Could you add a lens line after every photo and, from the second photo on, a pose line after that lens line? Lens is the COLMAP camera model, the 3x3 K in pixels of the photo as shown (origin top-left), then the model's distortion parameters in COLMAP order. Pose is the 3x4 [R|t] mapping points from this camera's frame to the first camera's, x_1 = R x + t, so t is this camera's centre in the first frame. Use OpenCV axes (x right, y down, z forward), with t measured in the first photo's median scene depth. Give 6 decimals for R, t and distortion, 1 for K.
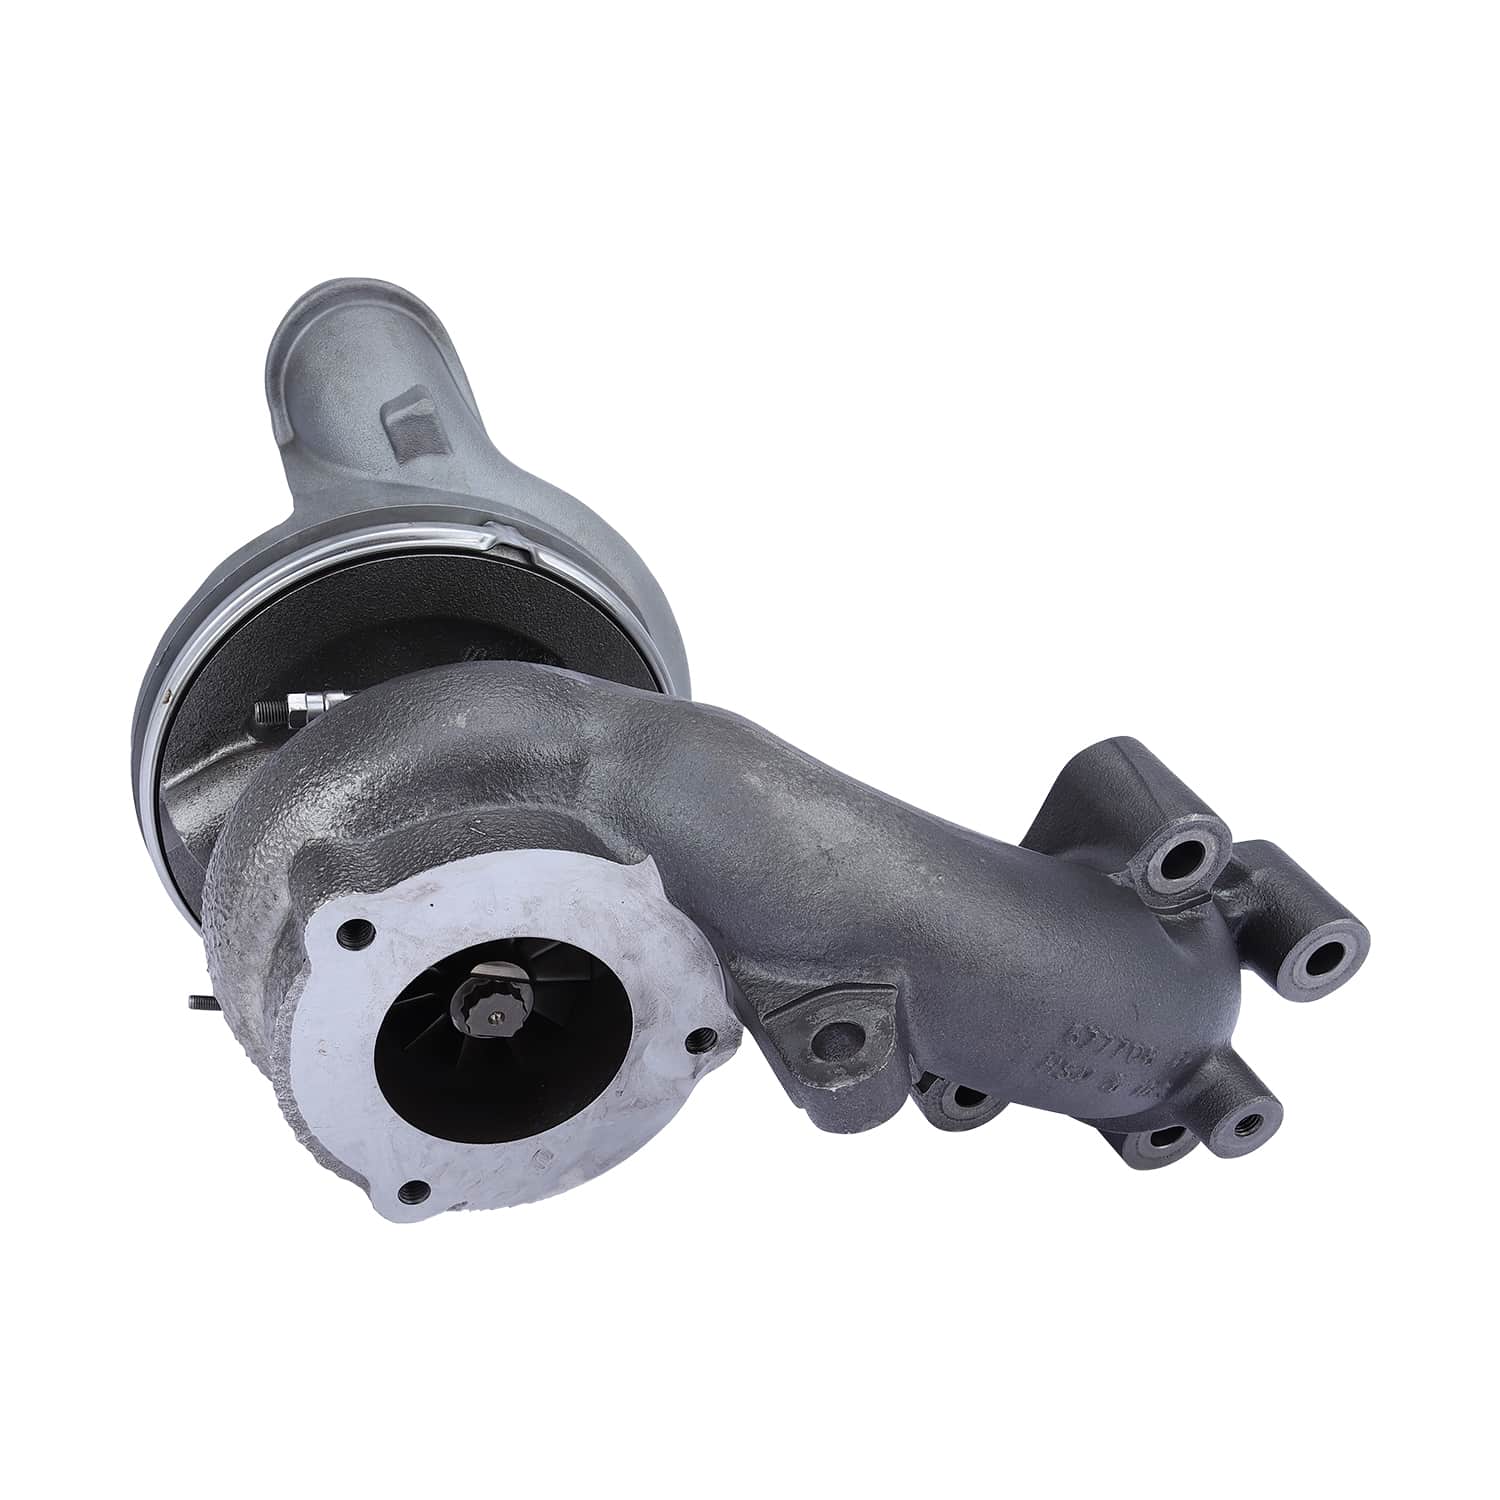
lens RADIAL K [[1237.4, 0, 750.0], [0, 1237.4, 750.0], [0, 0, 1]] dist [0.011737, 0.001579]
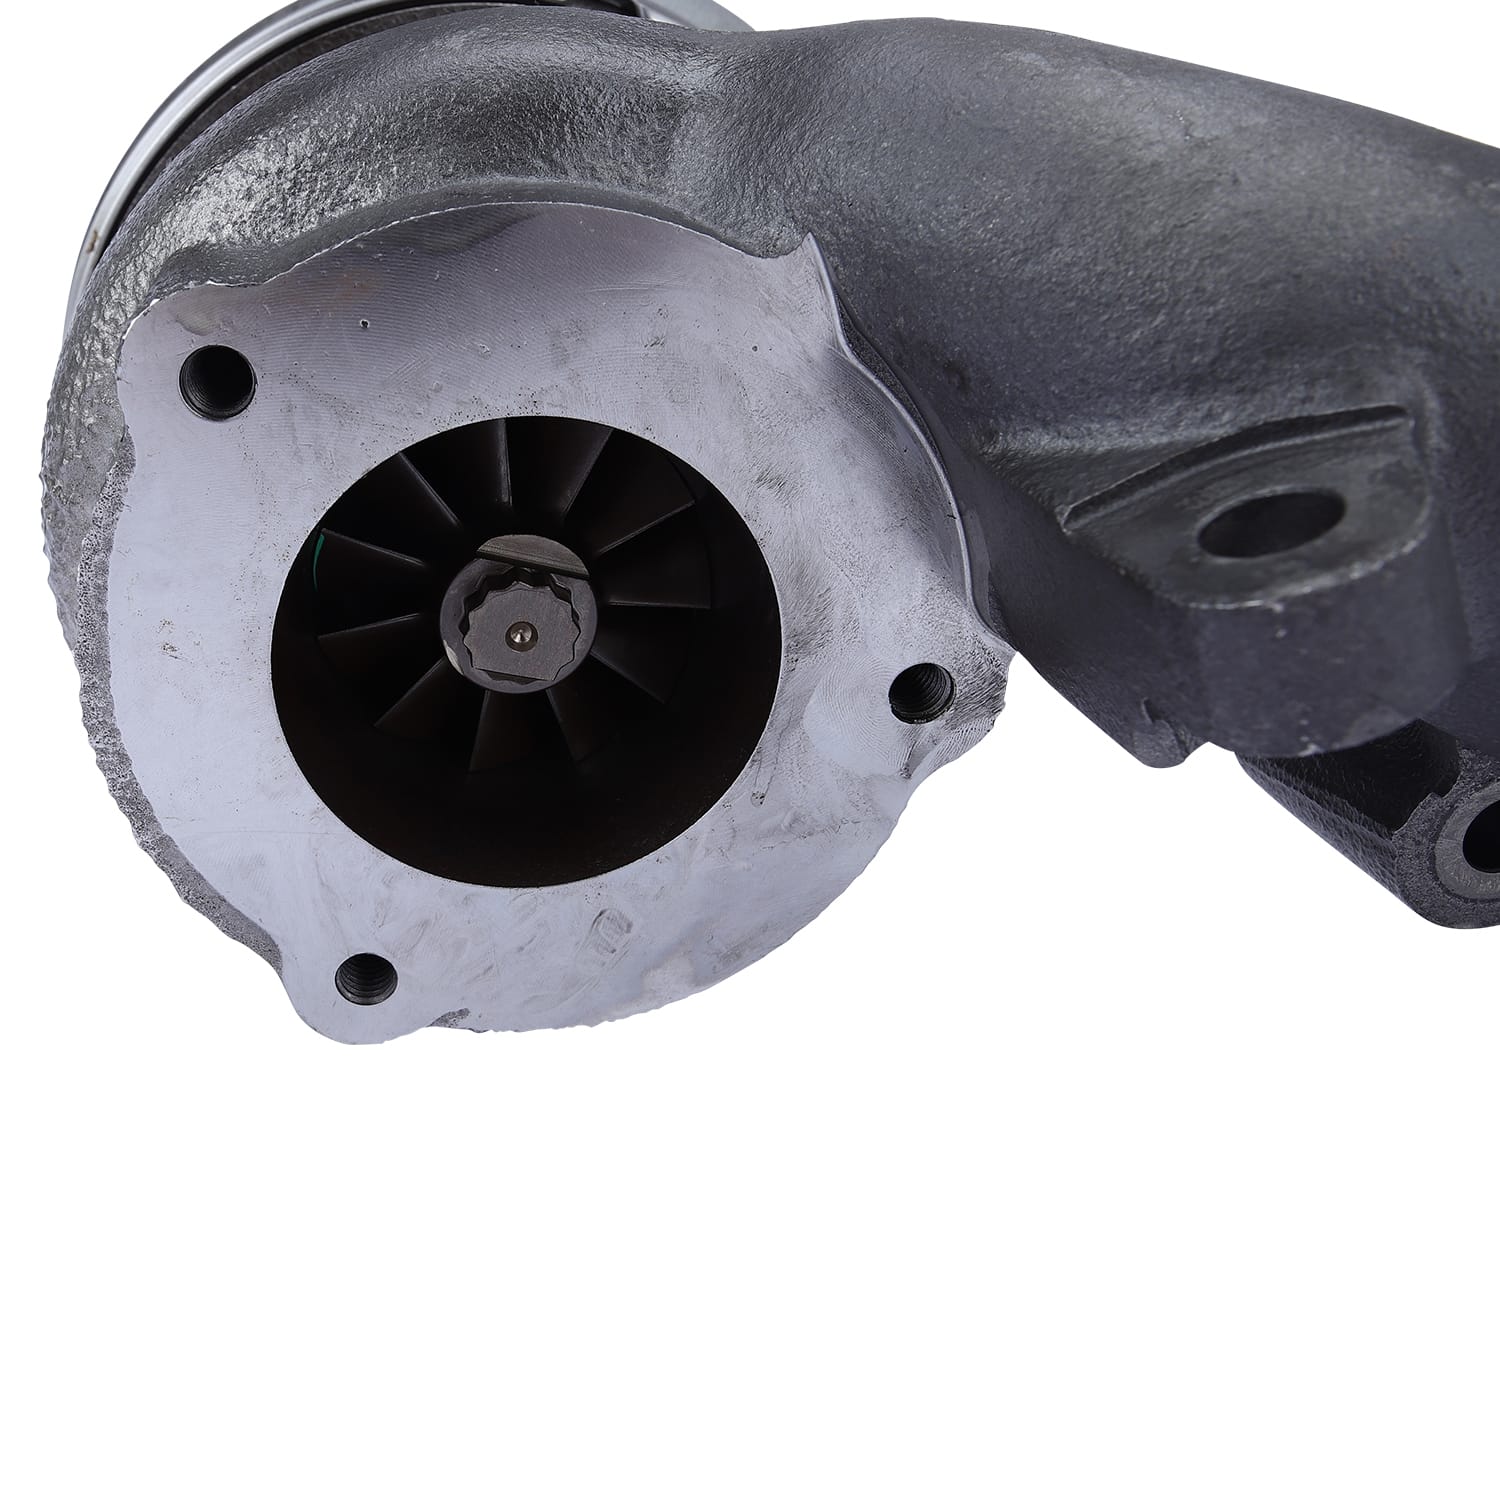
lens RADIAL K [[1108.7, 0, 750.0], [0, 1108.7, 750.0], [0, 0, 1]] dist [-0.004890, 0.002304]
pose [[0.982568, -0.017101, -0.185117, -0.026023], [-0.004895, 0.993035, -0.117721, 0.320937], [0.185841, 0.116575, 0.975640, 0.576873]]
